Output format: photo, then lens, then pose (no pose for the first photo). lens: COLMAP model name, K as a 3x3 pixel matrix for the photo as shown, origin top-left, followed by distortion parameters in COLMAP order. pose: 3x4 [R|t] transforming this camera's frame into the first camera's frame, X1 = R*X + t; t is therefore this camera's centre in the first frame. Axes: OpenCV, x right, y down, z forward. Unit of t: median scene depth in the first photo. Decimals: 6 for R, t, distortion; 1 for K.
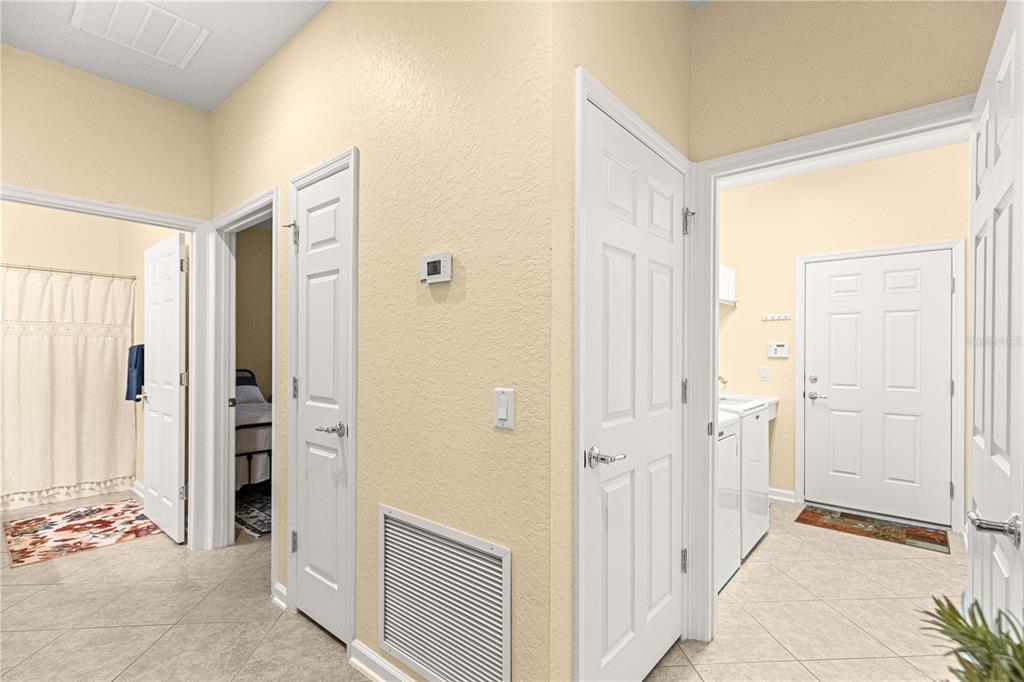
lens RADIAL K [[460.8, 0, 528.9], [0, 460.8, 349.5], [0, 0, 1]] dist [0.010463, -0.002439]
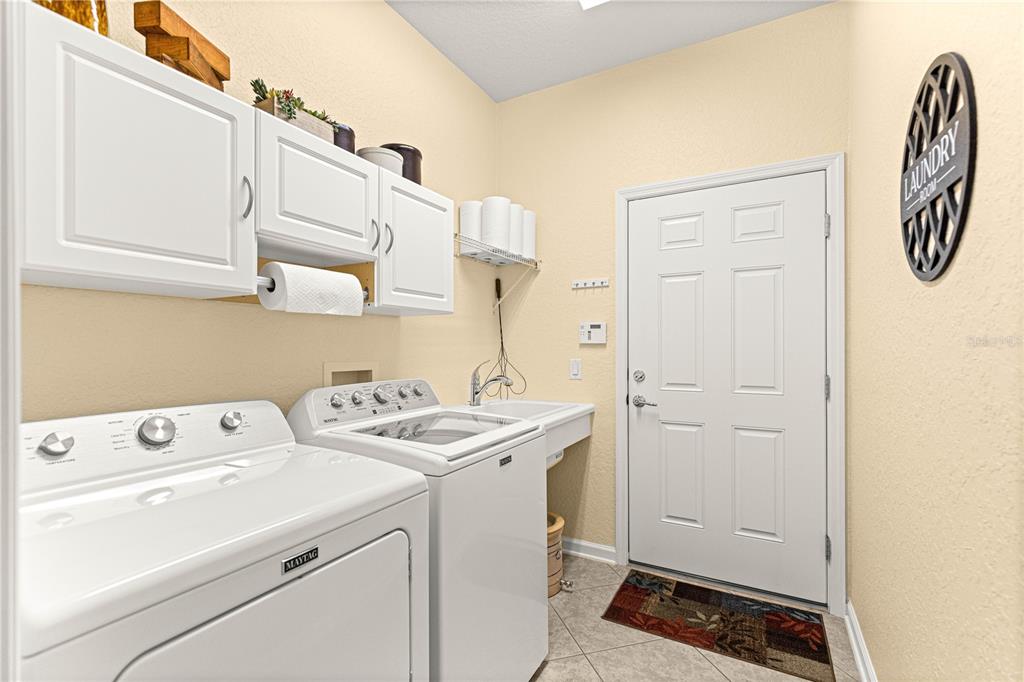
lens RADIAL K [[460.8, 0, 511.2], [0, 460.8, 345.1], [0, 0, 1]] dist [0.010463, -0.002439]
pose [[0.981128, -0.007468, 0.193213, 0.322534], [0.006953, 0.999970, 0.003339, 0.016645], [-0.193232, -0.001933, 0.981151, 0.408104]]
